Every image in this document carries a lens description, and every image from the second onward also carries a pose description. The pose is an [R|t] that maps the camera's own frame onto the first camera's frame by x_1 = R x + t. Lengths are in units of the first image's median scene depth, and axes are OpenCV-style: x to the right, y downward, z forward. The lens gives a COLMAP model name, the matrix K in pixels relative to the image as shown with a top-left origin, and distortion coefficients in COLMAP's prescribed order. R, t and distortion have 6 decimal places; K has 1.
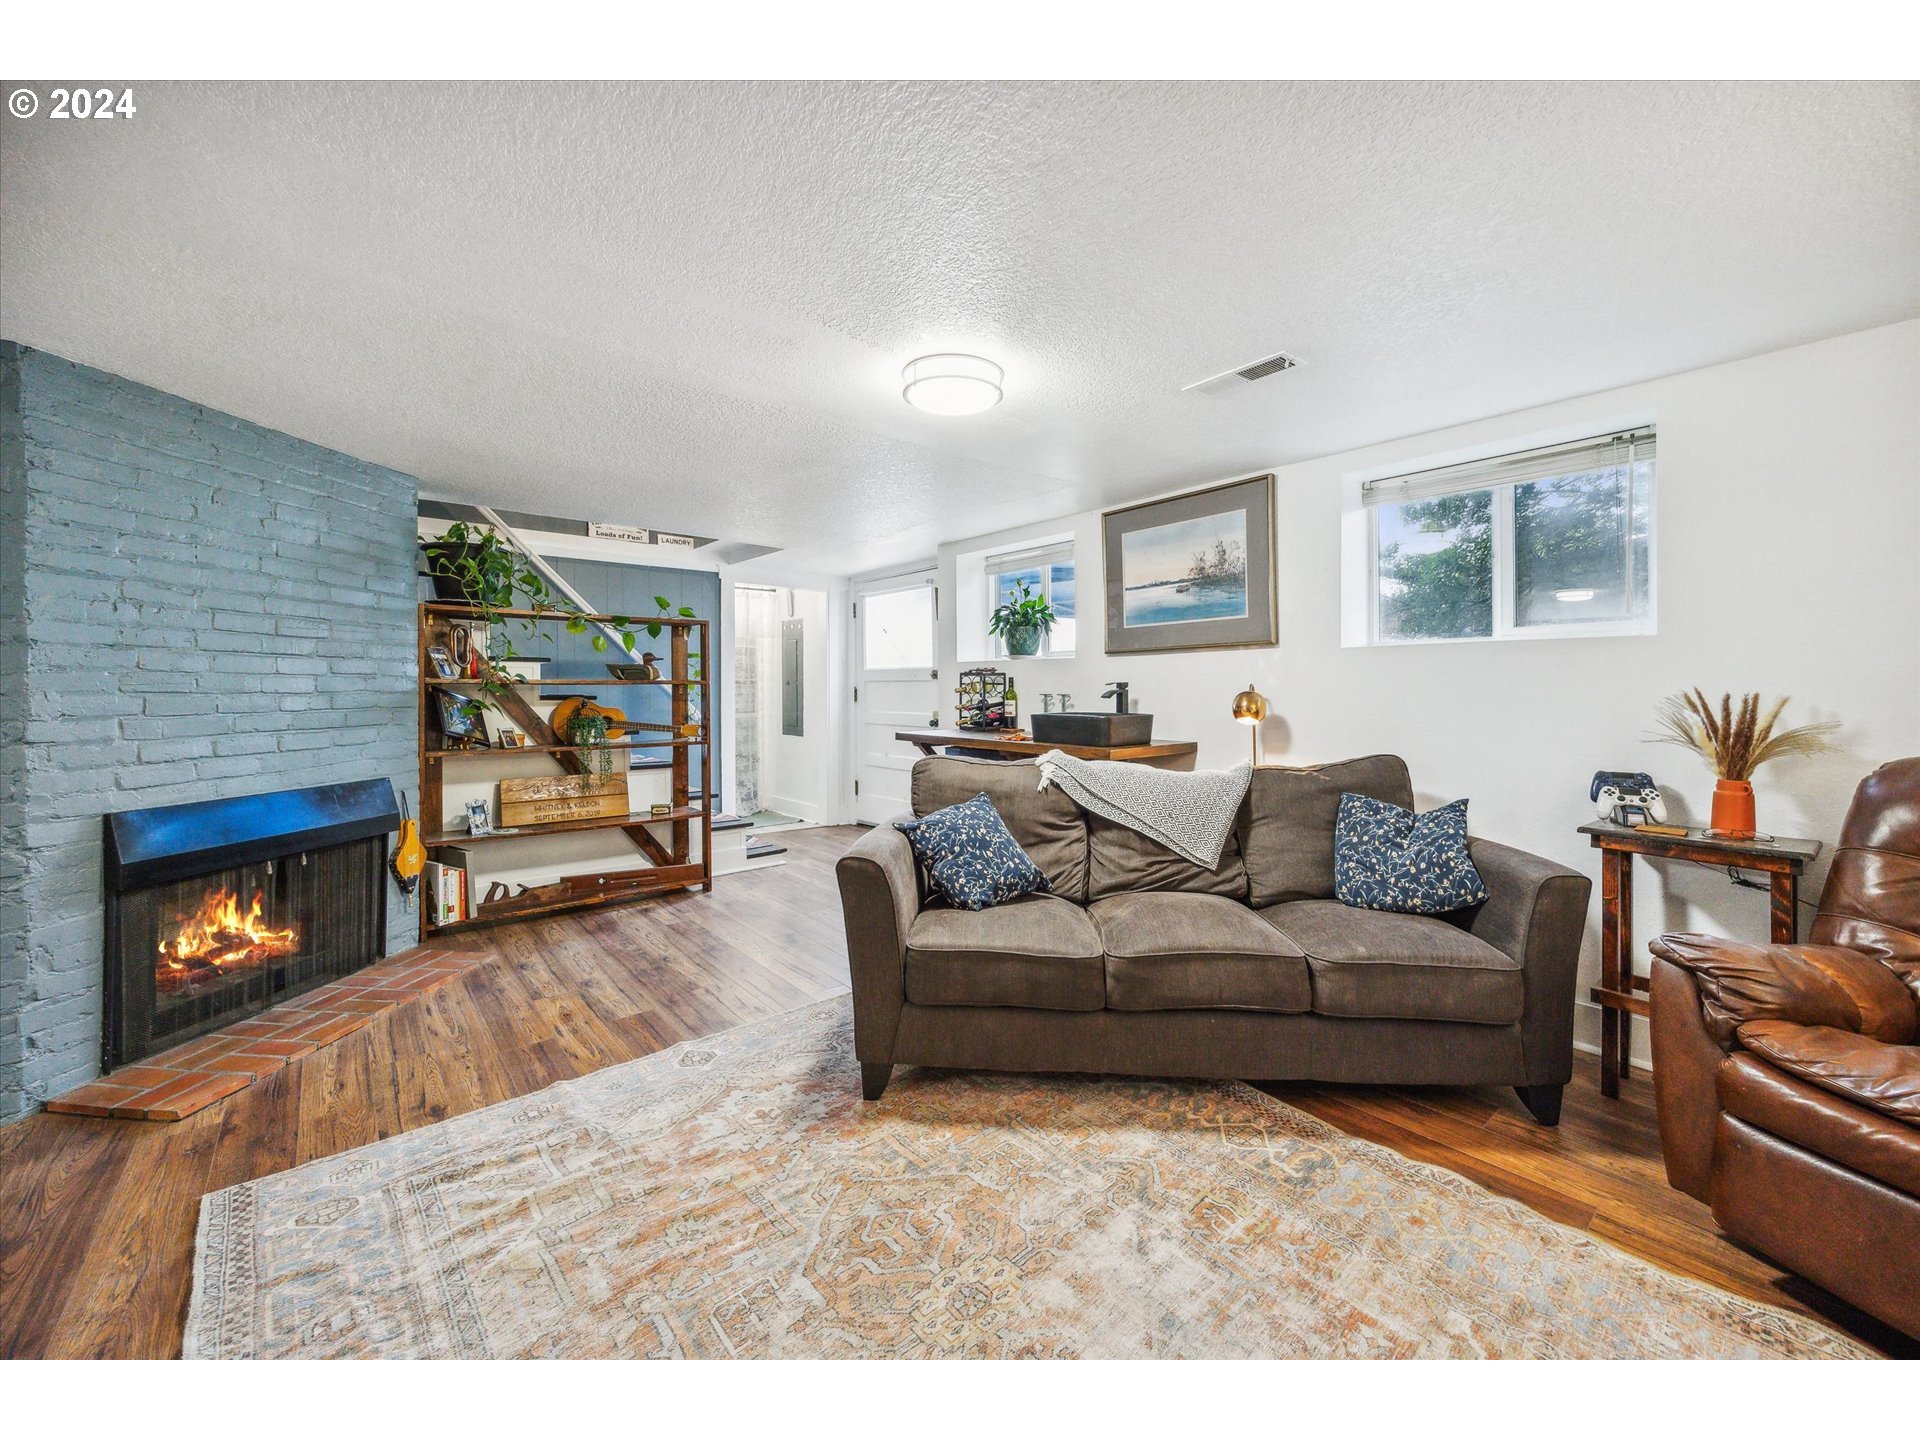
lens RADIAL K [[741.1, 0, 967.7], [0, 741.1, 715.4], [0, 0, 1]] dist [-0.000697, 0.000068]
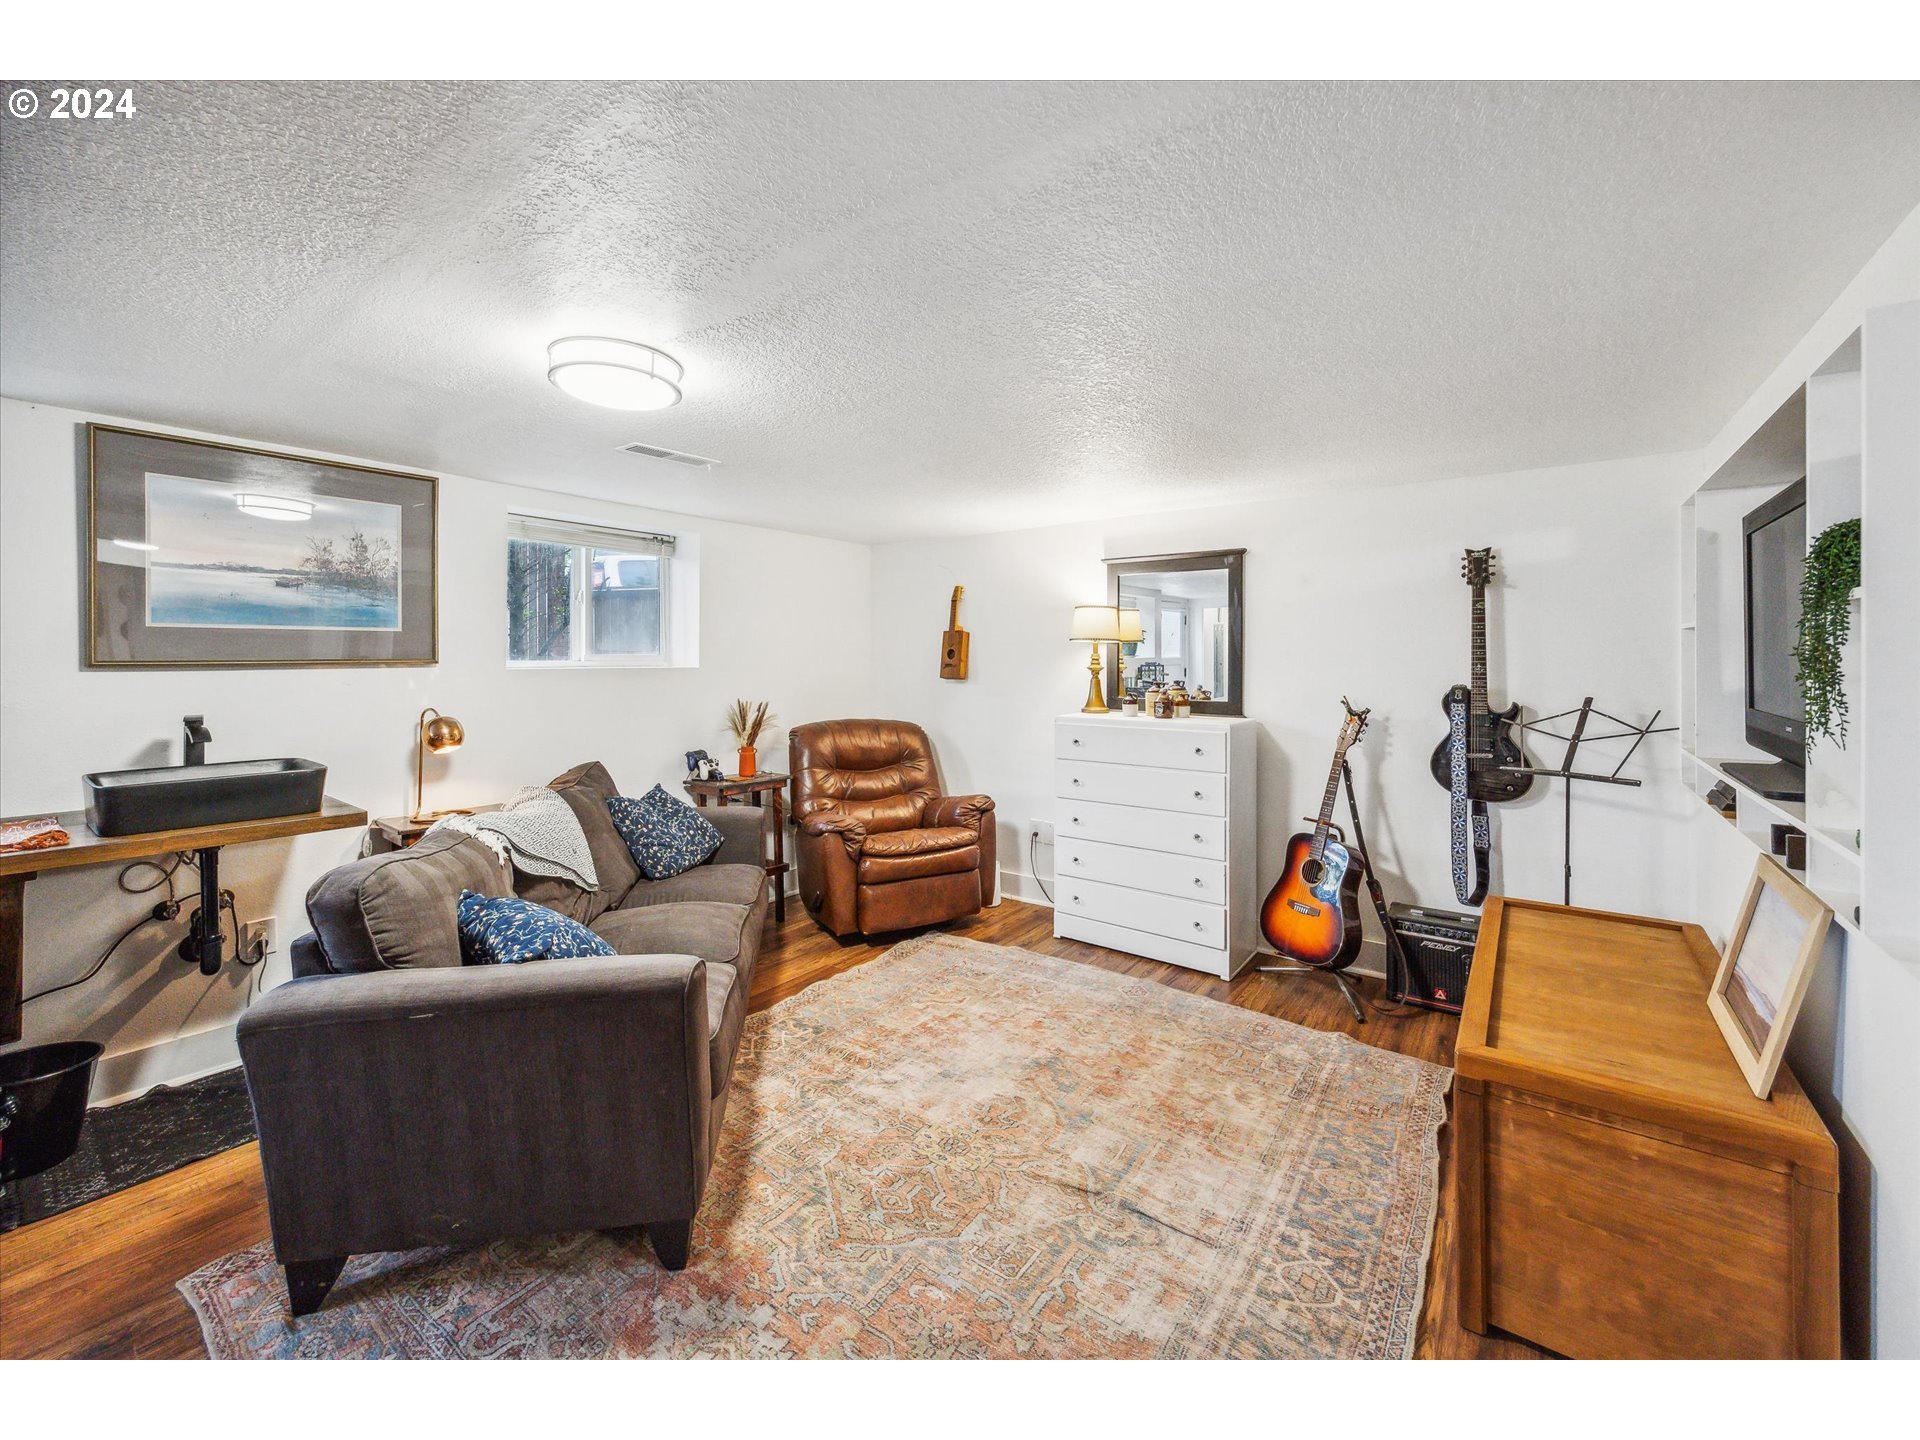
lens RADIAL K [[741.1, 0, 967.1], [0, 741.1, 709.0], [0, 0, 1]] dist [-0.000697, 0.000068]
pose [[-0.214007, -0.064428, 0.974705, -0.993646], [0.033656, 0.996744, 0.073275, -0.135984], [-0.976252, 0.048486, -0.211142, 0.888805]]
